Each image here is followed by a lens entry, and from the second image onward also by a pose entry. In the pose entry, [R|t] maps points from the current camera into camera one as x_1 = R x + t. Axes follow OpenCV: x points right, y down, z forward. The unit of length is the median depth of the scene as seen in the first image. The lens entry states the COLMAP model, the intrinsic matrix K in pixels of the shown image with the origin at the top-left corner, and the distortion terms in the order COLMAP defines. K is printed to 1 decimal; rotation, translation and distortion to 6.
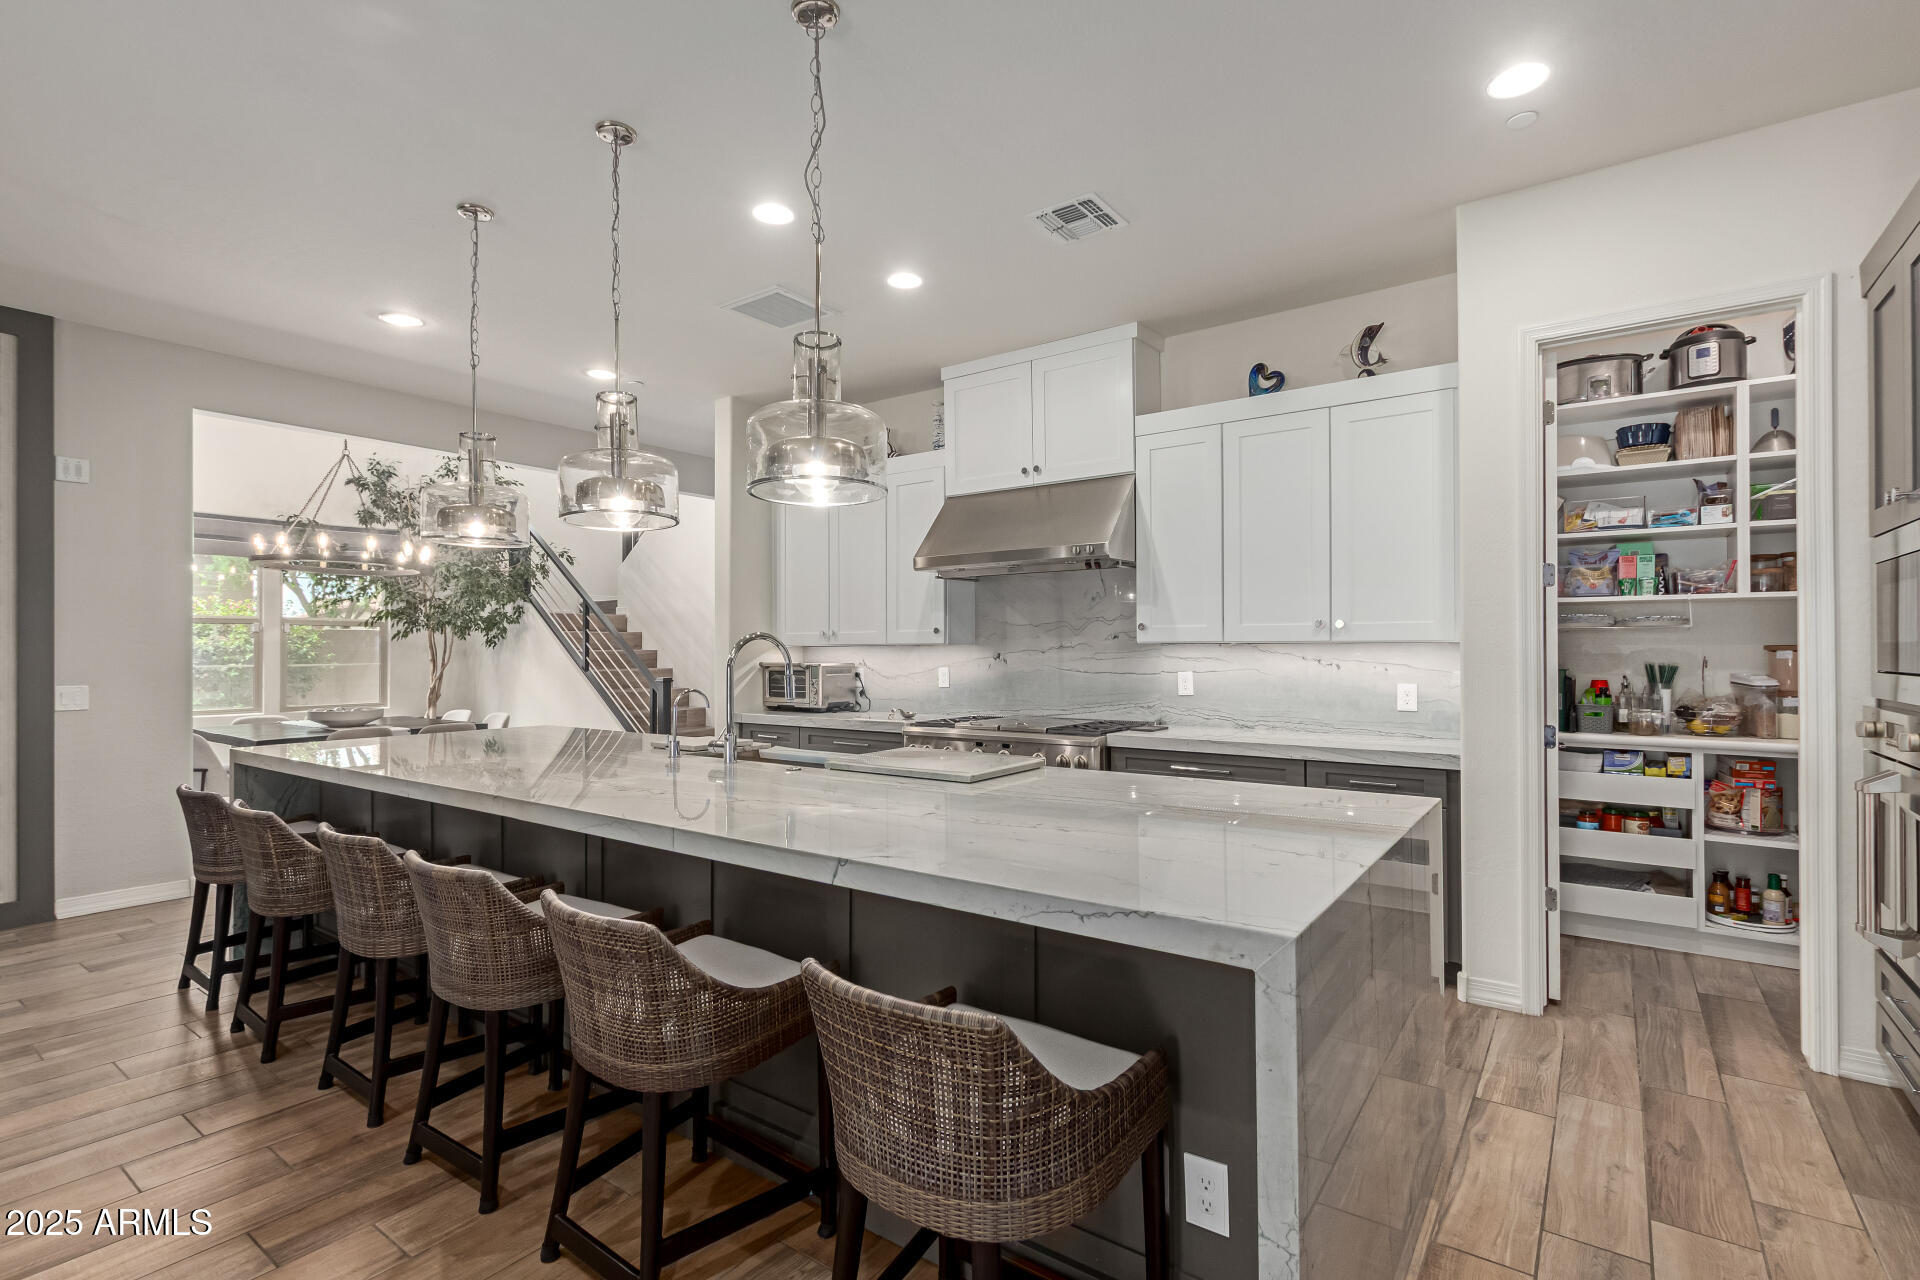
lens RADIAL K [[886.2, 0, 960.0], [0, 886.2, 640.0], [0, 0, 1]] dist [0.000359, 0.000050]
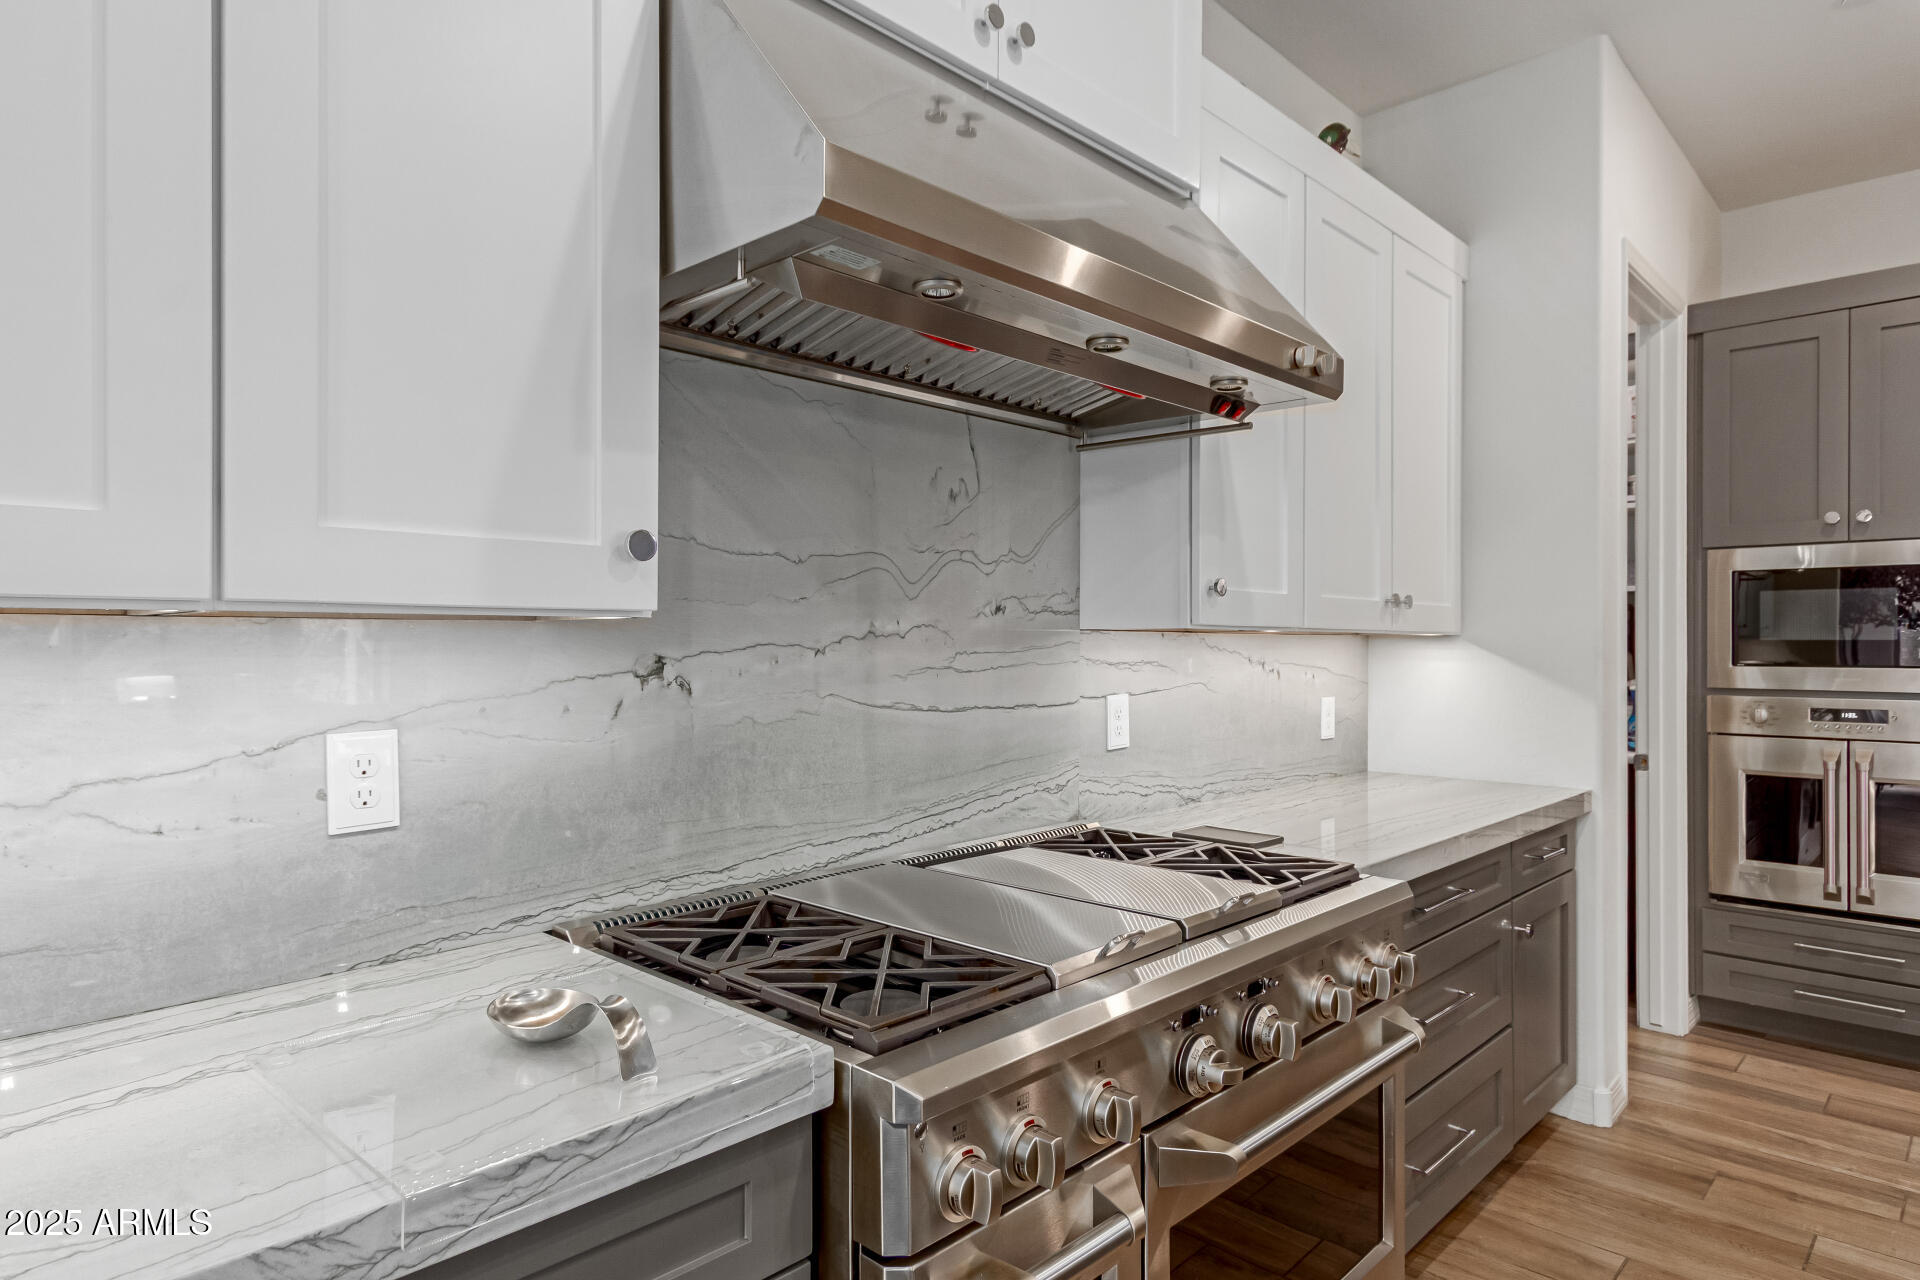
lens RADIAL K [[1091.5, 0, 960.0], [0, 1091.5, 640.0], [0, 0, 1]] dist [0.003640, 0.000152]
pose [[0.145404, 0.005872, 0.989355, -0.278091], [-0.013375, 0.999903, -0.003969, 0.011486], [-0.989282, -0.012656, 0.145469, 0.961793]]
